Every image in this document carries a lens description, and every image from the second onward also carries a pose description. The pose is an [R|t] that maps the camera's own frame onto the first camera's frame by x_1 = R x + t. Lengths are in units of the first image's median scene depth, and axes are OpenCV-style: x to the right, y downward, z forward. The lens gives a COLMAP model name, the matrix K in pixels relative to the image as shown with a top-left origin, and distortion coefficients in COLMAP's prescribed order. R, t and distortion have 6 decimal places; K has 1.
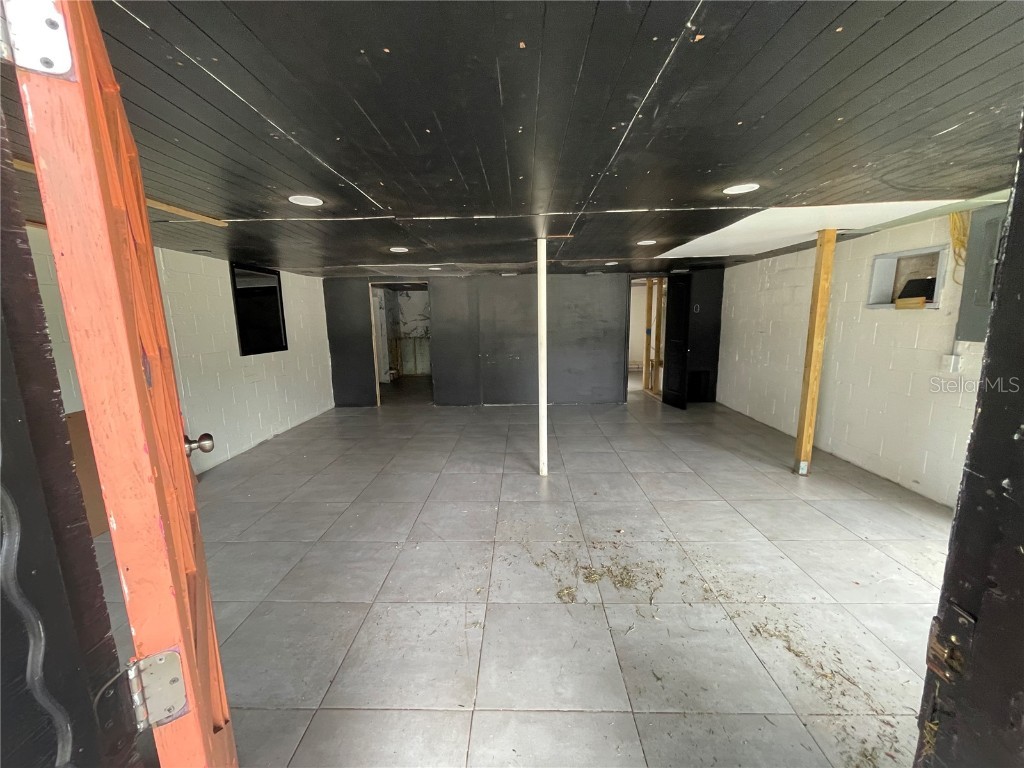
lens RADIAL K [[418.9, 0, 512.0], [0, 418.9, 384.0], [0, 0, 1]] dist [-0.002538, -0.000024]
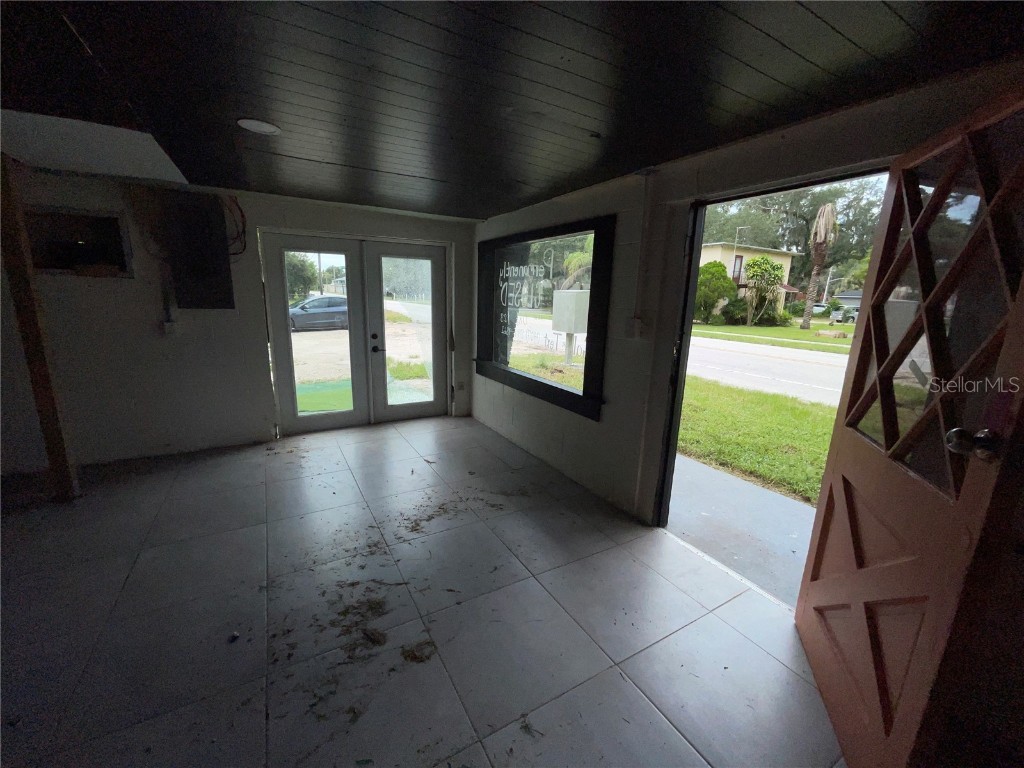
lens RADIAL K [[418.9, 0, 512.0], [0, 418.9, 384.0], [0, 0, 1]] dist [-0.002538, -0.000024]
pose [[-0.526948, -0.185369, 0.829436, -0.344318], [0.116146, 0.951063, 0.286339, -0.113412], [-0.841924, 0.247221, -0.479630, 0.749465]]
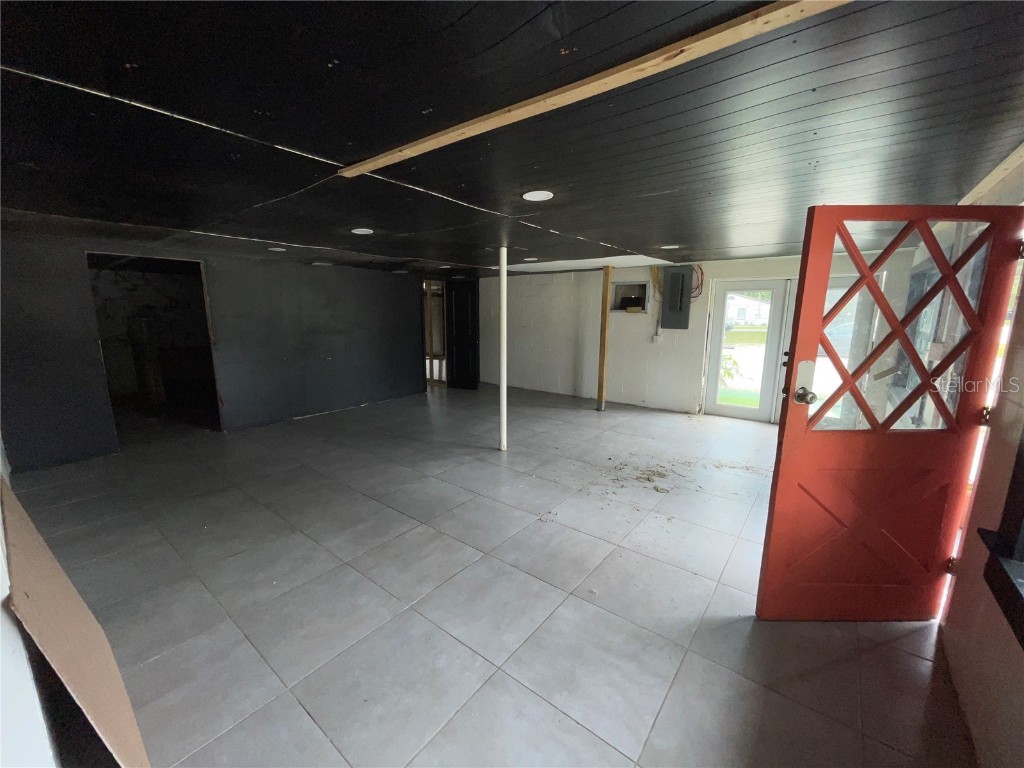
lens RADIAL K [[418.9, 0, 512.0], [0, 418.9, 384.0], [0, 0, 1]] dist [-0.002538, -0.000024]
pose [[0.590616, -0.120183, 0.797953, -0.968660], [0.115084, 0.991284, 0.064121, -0.043586], [-0.798704, 0.053961, 0.599299, 0.321596]]
